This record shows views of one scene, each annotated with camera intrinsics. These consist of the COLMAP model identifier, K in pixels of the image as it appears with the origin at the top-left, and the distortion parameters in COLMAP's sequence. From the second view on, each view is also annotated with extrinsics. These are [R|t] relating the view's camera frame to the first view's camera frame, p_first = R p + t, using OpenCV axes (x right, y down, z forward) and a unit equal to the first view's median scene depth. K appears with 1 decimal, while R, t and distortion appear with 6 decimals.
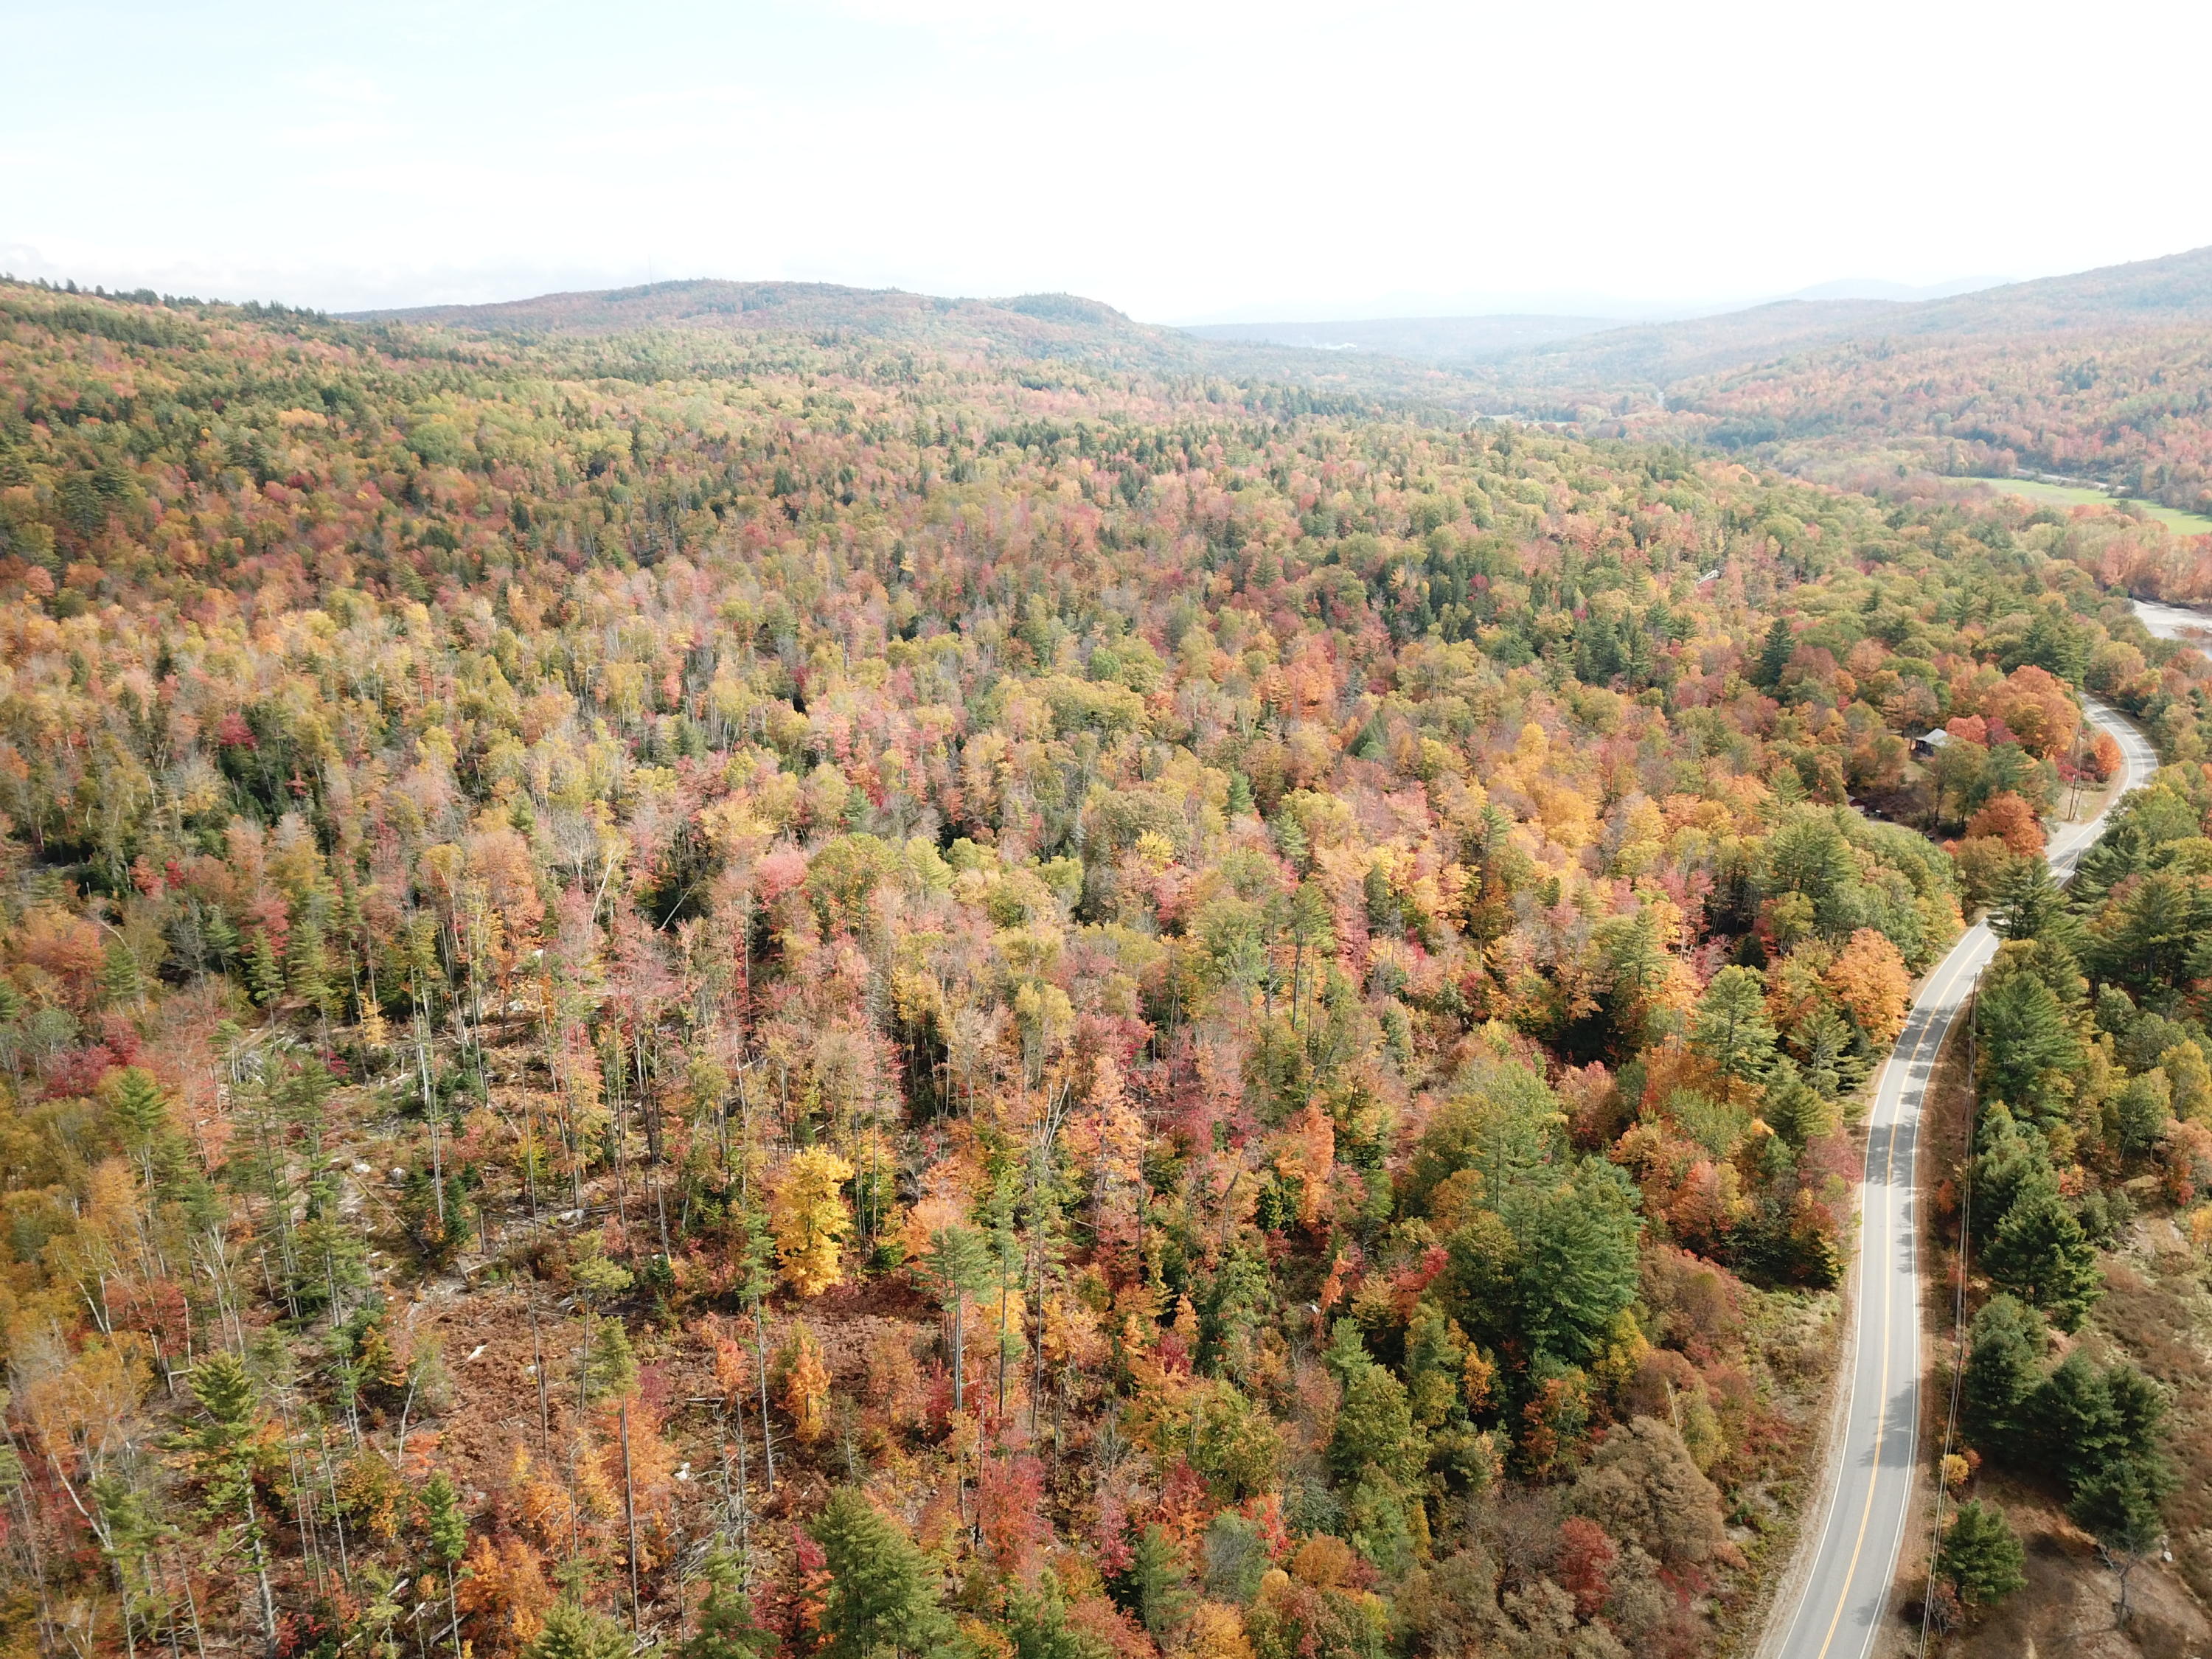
lens RADIAL K [[1684.1, 0, 1108.4], [0, 1684.1, 824.5], [0, 0, 1]] dist [0.025726, -0.034273]
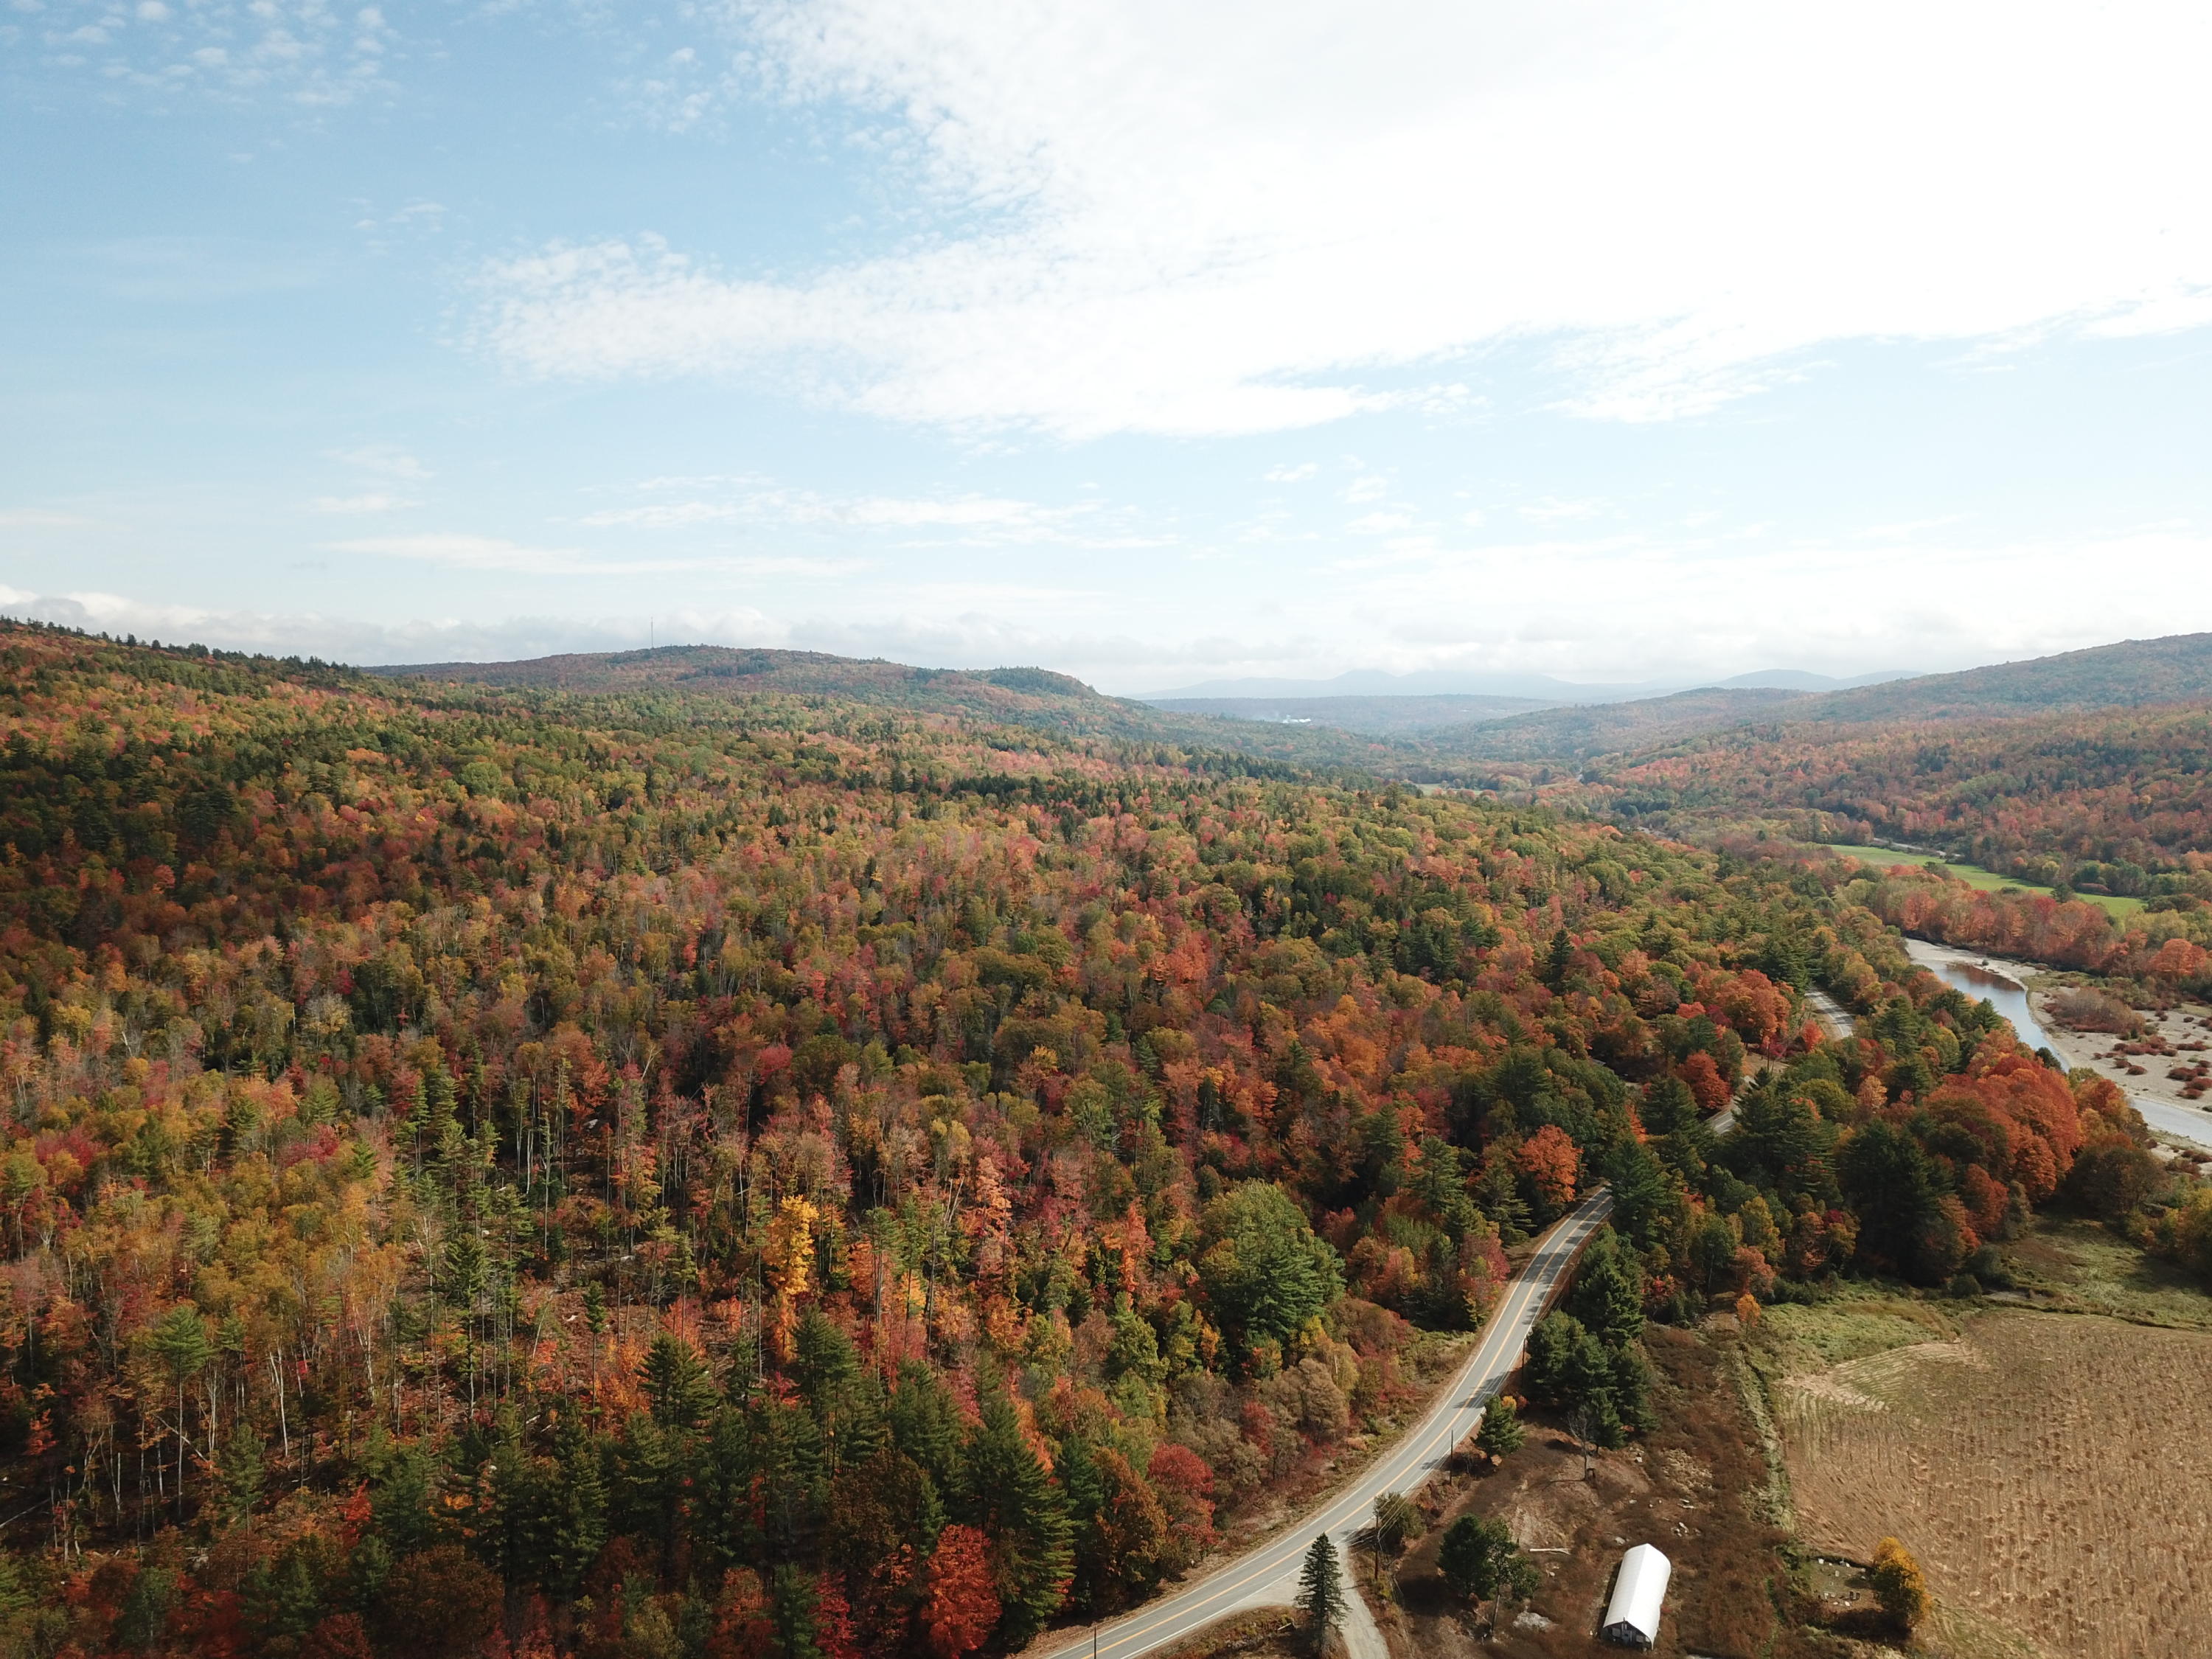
lens RADIAL K [[1684.1, 0, 1113.0], [0, 1684.1, 814.3], [0, 0, 1]] dist [0.025726, -0.034273]
pose [[0.999575, 0.022284, 0.018809, 0.029224], [-0.017705, 0.976291, -0.215739, 0.062384], [-0.023171, 0.215314, 0.976270, -0.214513]]
